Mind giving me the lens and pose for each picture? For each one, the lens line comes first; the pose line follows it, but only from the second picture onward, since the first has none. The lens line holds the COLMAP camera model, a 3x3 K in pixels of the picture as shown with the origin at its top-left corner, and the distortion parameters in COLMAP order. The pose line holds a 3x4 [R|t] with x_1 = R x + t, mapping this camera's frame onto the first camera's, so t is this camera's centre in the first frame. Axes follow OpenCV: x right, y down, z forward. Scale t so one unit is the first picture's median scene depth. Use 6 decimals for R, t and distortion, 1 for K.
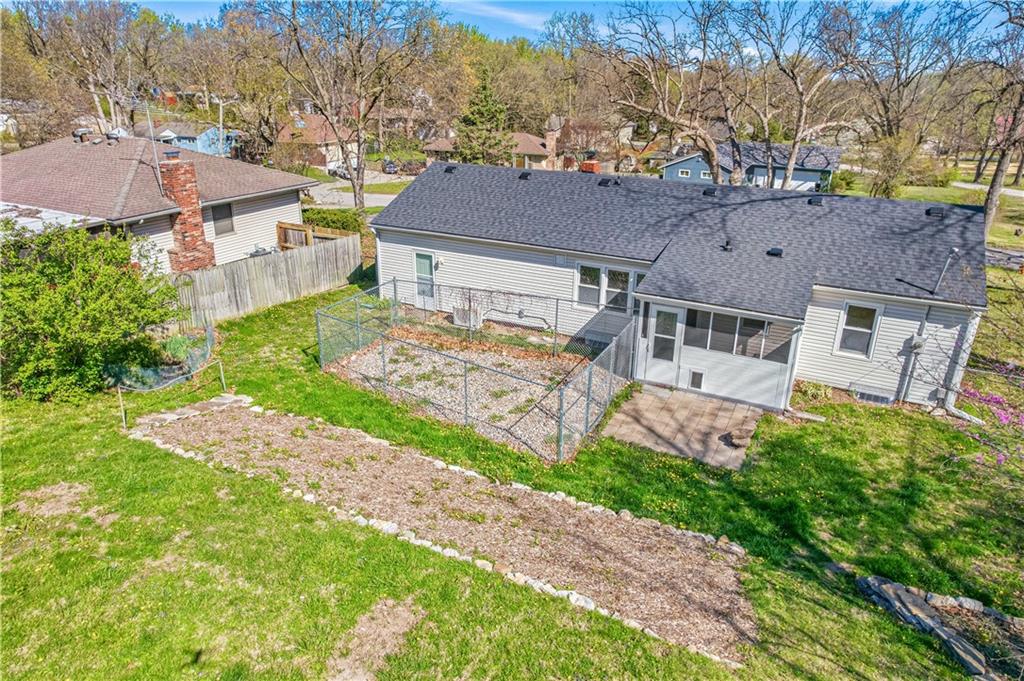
lens RADIAL K [[653.7, 0, 507.7], [0, 653.7, 340.8], [0, 0, 1]] dist [-0.080682, 0.073123]
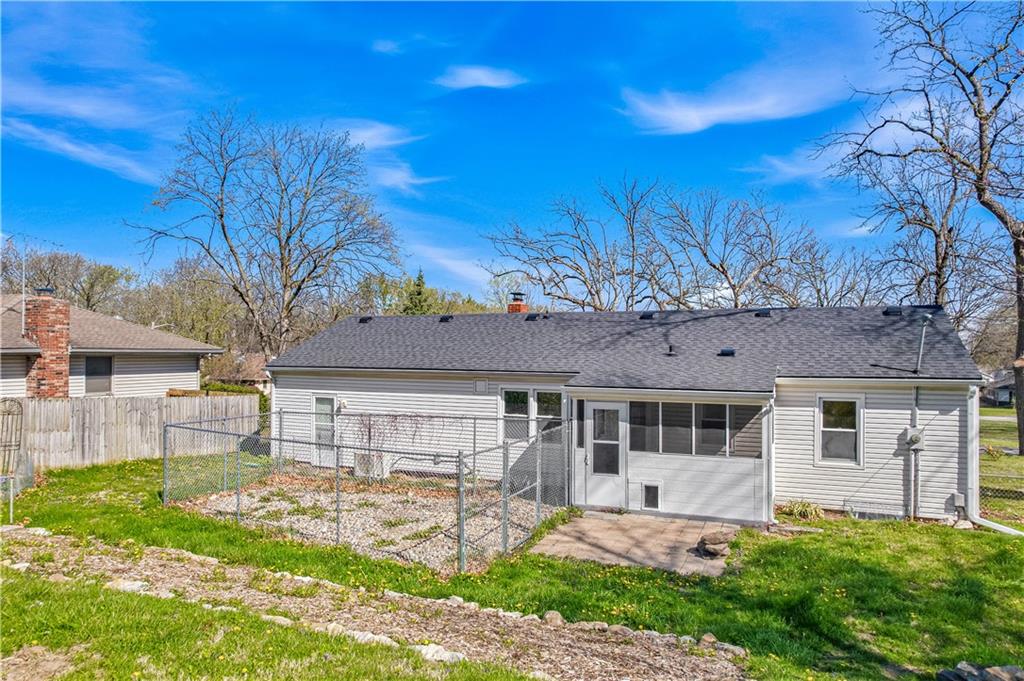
lens RADIAL K [[669.6, 0, 507.4], [0, 669.6, 342.9], [0, 0, 1]] dist [-0.082960, 0.078495]
pose [[0.997434, -0.002515, 0.071542, 0.062692], [0.029678, 0.923982, -0.381282, 0.184544], [-0.065145, 0.382427, 0.921686, 0.208327]]
